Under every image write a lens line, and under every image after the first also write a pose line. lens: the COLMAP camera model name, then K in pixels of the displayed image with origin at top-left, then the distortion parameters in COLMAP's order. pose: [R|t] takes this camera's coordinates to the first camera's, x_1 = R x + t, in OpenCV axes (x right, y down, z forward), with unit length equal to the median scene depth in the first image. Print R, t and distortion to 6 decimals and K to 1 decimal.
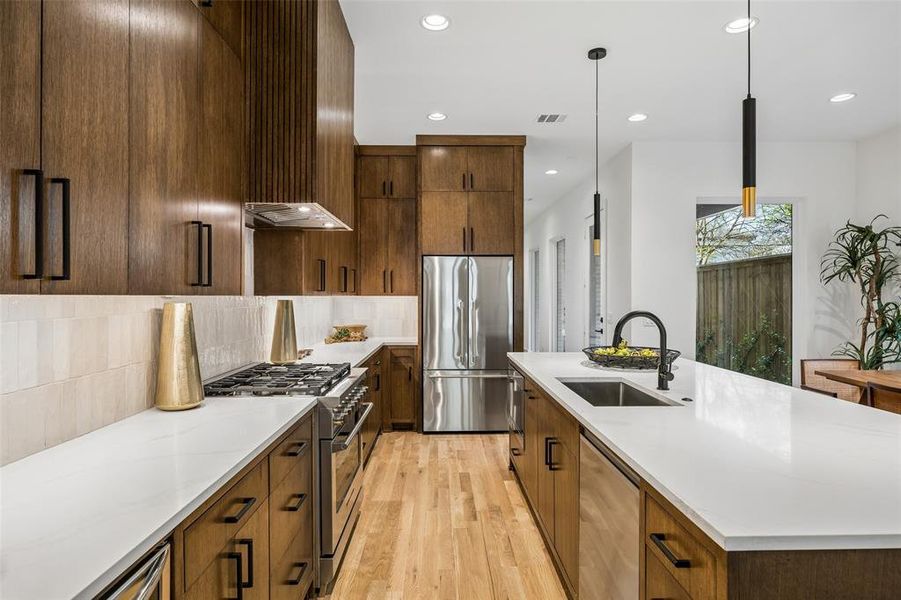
lens RADIAL K [[496.6, 0, 445.5], [0, 496.6, 301.5], [0, 0, 1]] dist [-0.006843, -0.000592]
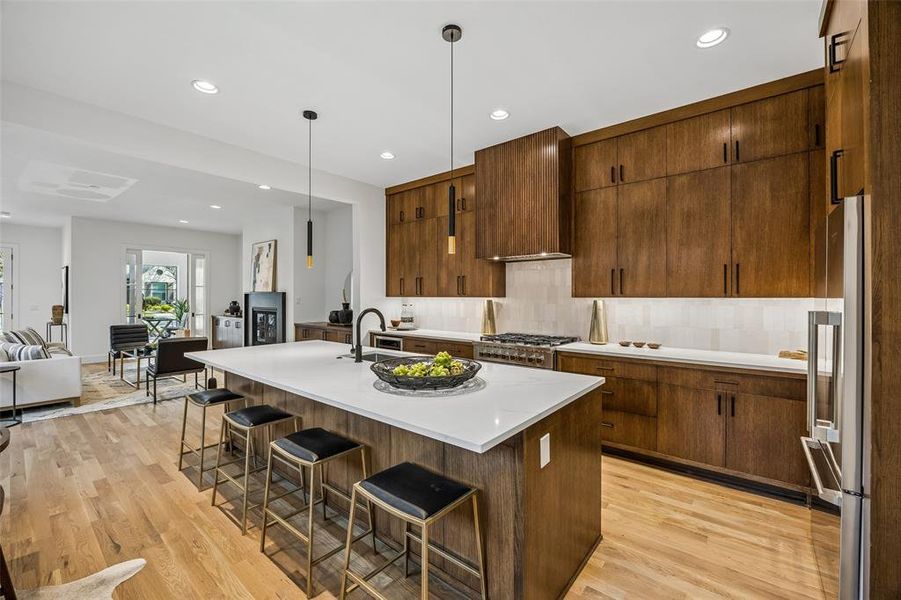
lens RADIAL K [[371.5, 0, 451.6], [0, 371.5, 299.2], [0, 0, 1]] dist [-0.008260, -0.000751]
pose [[-0.650294, 0.006707, -0.759653, 0.583104], [-0.006967, 0.999866, 0.014791, -0.014415], [0.759651, 0.014911, -0.650160, 1.016177]]
